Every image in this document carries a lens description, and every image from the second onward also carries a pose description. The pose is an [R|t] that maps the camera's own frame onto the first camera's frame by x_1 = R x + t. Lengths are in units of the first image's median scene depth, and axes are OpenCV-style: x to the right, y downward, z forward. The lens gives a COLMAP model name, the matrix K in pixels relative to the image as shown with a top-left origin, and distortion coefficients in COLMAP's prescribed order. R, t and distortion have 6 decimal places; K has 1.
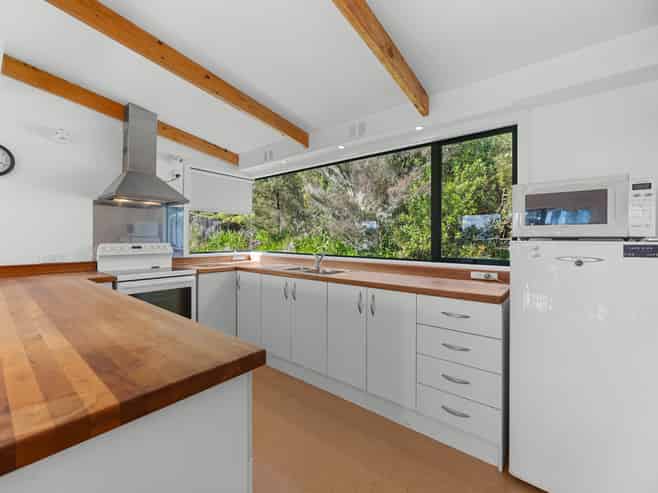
lens RADIAL K [[286.2, 0, 326.8], [0, 286.2, 240.0], [0, 0, 1]] dist [-0.000212, 0.000853]
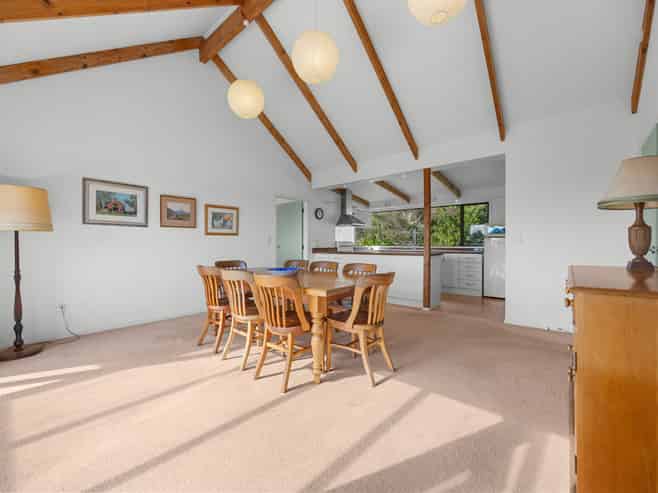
lens RADIAL K [[283.6, 0, 328.0], [0, 283.6, 247.3], [0, 0, 1]] dist [-0.001690, -0.000080]
pose [[0.999784, -0.006292, -0.019832, -0.785552], [0.006356, 0.999975, 0.003187, 0.059154], [0.019811, -0.003313, 0.999798, -1.619676]]
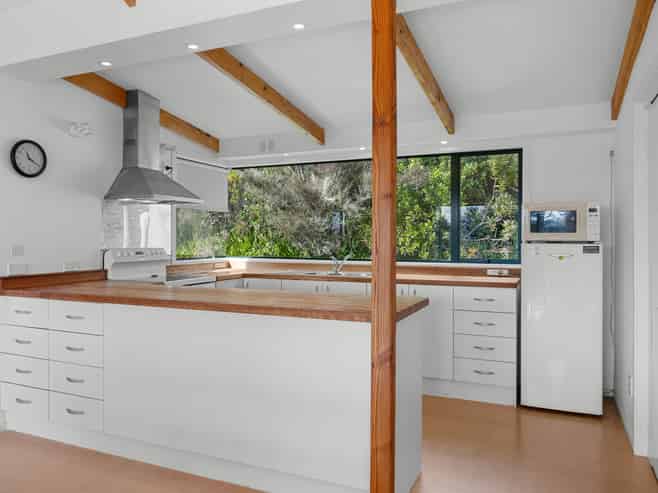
lens RADIAL K [[506.0, 0, 332.7], [0, 506.0, 246.4], [0, 0, 1]] dist [0.010643, -0.001038]
pose [[0.963989, -0.008179, 0.265818, -0.513864], [0.005051, 0.999910, 0.012449, -0.011085], [-0.265896, -0.010658, 0.963943, -0.650155]]
